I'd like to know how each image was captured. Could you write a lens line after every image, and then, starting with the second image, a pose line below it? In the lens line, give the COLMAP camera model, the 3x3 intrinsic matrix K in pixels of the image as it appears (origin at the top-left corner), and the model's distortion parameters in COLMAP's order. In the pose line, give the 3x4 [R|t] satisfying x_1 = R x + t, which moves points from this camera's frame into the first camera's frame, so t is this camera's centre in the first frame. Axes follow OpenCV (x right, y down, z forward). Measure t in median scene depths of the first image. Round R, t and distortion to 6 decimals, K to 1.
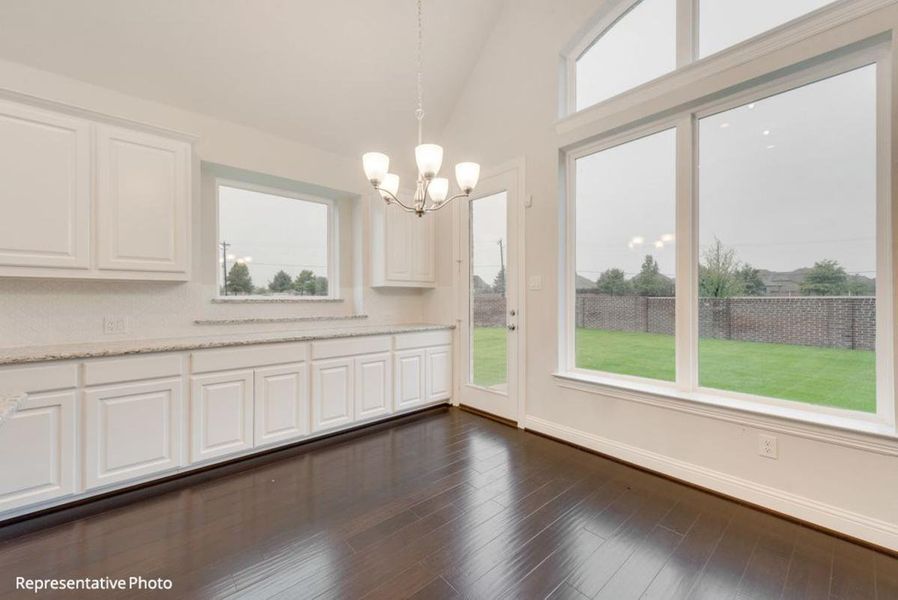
lens RADIAL K [[346.8, 0, 447.5], [0, 346.8, 299.7], [0, 0, 1]] dist [-0.001885, -0.000241]
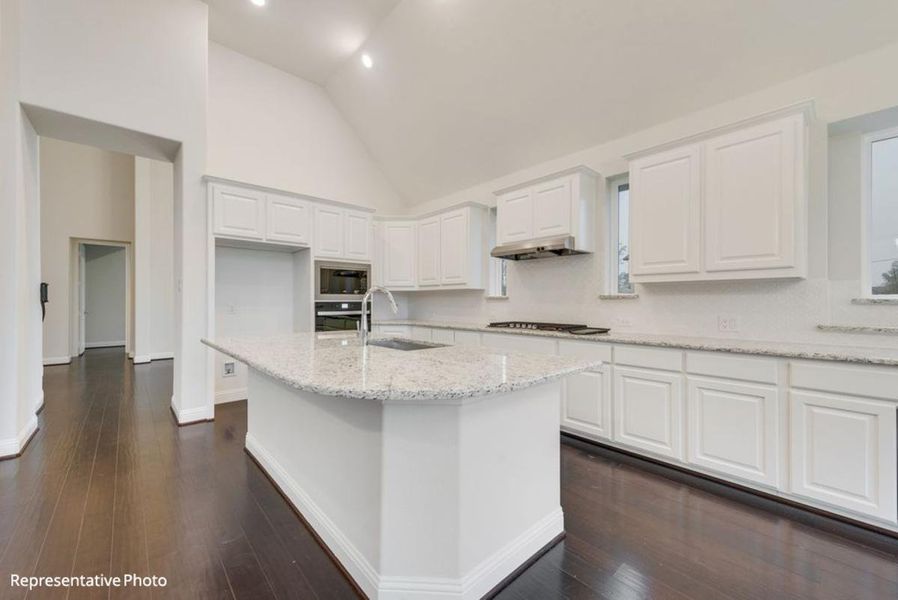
lens RADIAL K [[367.7, 0, 447.6], [0, 367.7, 297.0], [0, 0, 1]] dist [0.015450, -0.000282]
pose [[0.004106, -0.004046, -0.999983, 0.141617], [-0.001141, 0.999991, -0.004051, -0.000736], [0.999991, 0.001158, 0.004101, 0.124795]]
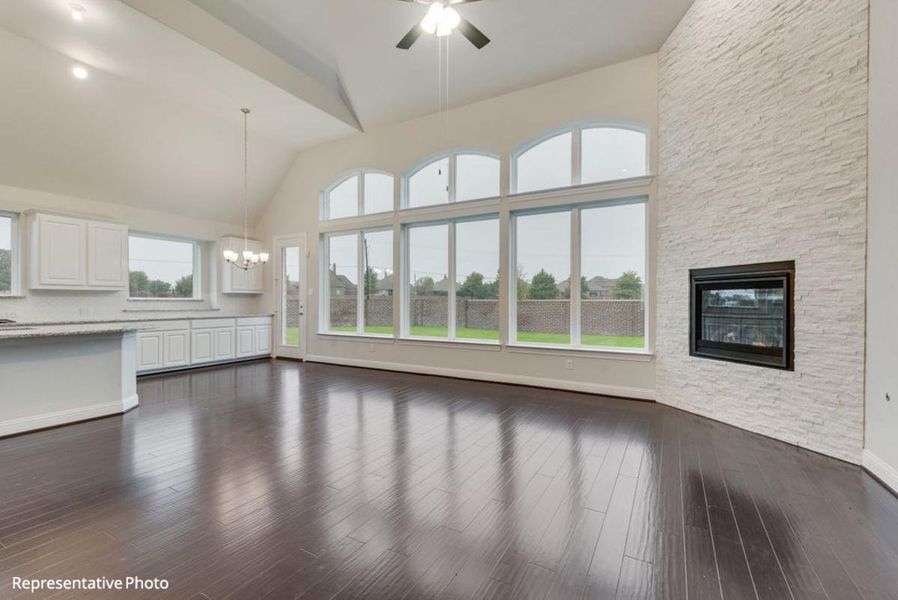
lens RADIAL K [[383.1, 0, 455.1], [0, 383.1, 303.7], [0, 0, 1]] dist [-0.009811, -0.000728]
pose [[0.936243, 0.001626, 0.351349, 0.281354], [-0.003428, 0.999984, 0.004506, 0.008014], [-0.351336, -0.005424, 0.936234, -1.673170]]
